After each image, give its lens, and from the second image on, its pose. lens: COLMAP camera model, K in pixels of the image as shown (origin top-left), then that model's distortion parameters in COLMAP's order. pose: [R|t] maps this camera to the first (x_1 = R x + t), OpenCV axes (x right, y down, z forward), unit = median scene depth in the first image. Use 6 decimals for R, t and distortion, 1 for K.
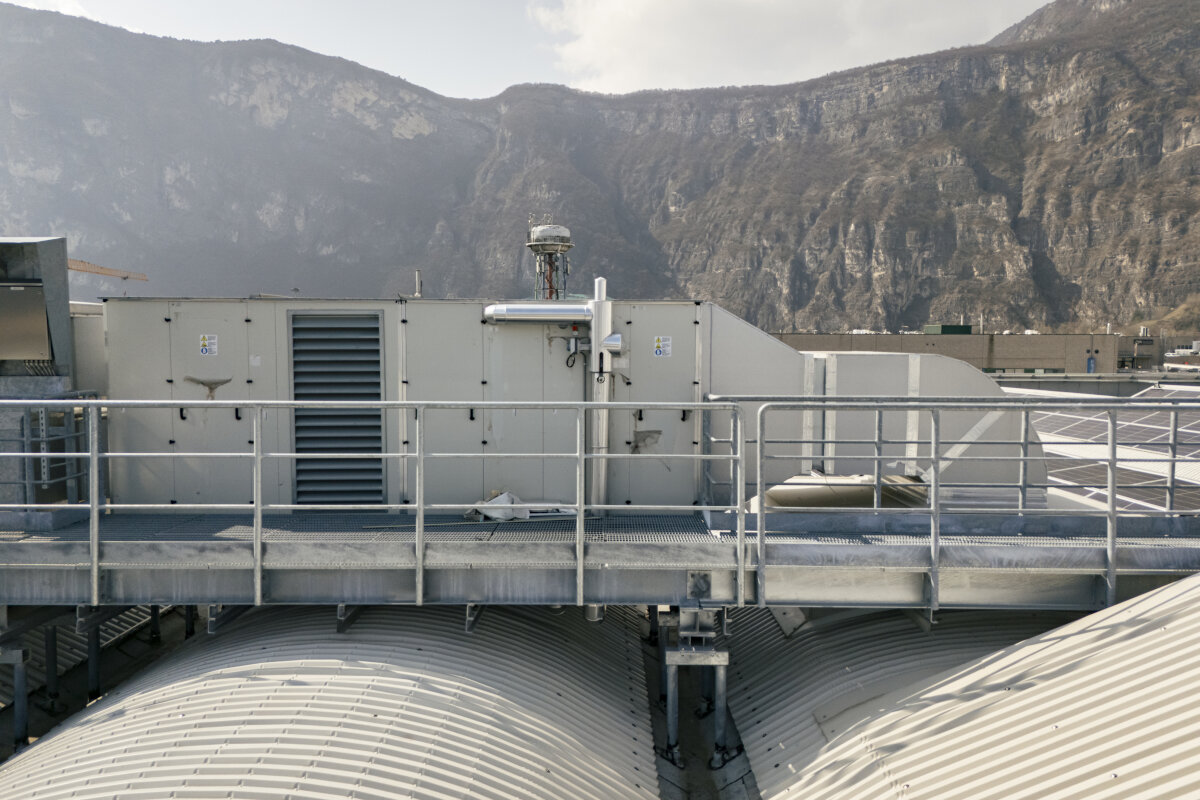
lens RADIAL K [[879.5, 0, 600.0], [0, 879.5, 400.0], [0, 0, 1]] dist [0.061302, -0.060556]
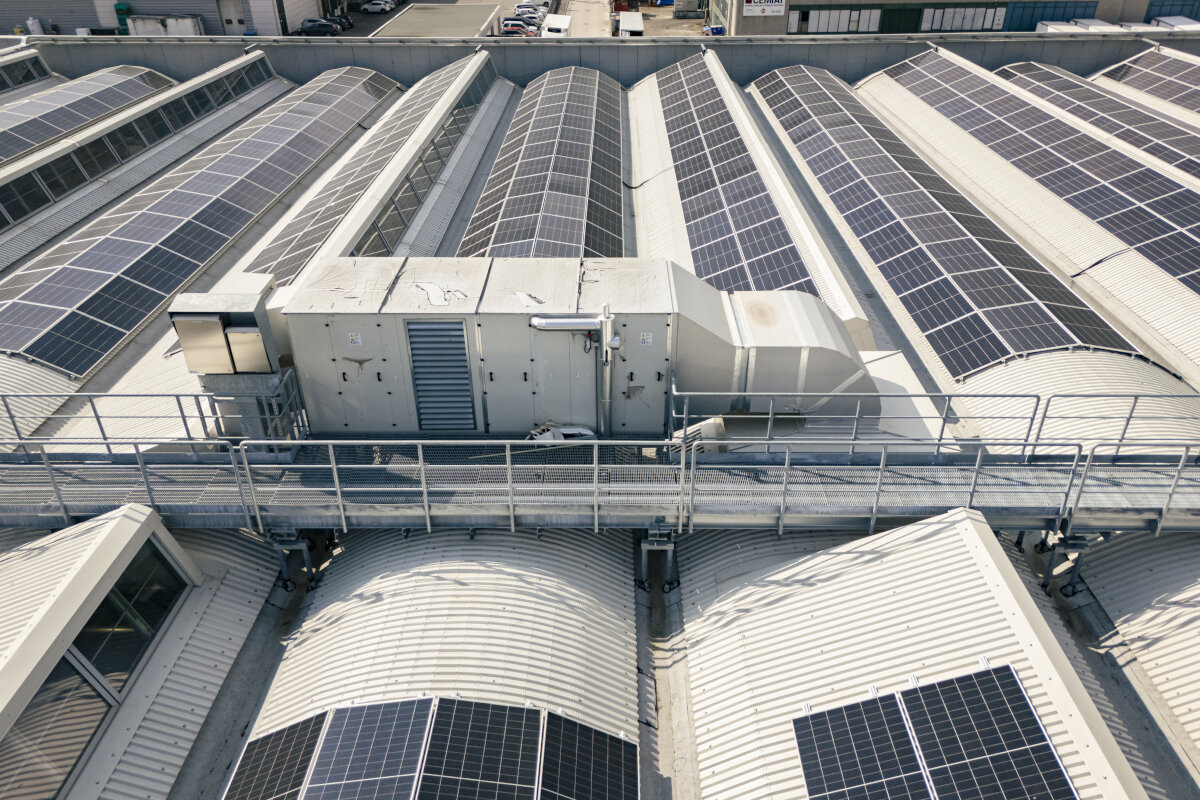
lens RADIAL K [[879.5, 0, 600.0], [0, 879.5, 400.0], [0, 0, 1]] dist [0.061302, -0.060556]
pose [[0.999949, -0.005857, -0.008191, 0.002614], [0.008957, 0.889029, 0.457763, -0.884345], [0.004601, -0.457813, 0.889037, -0.562664]]
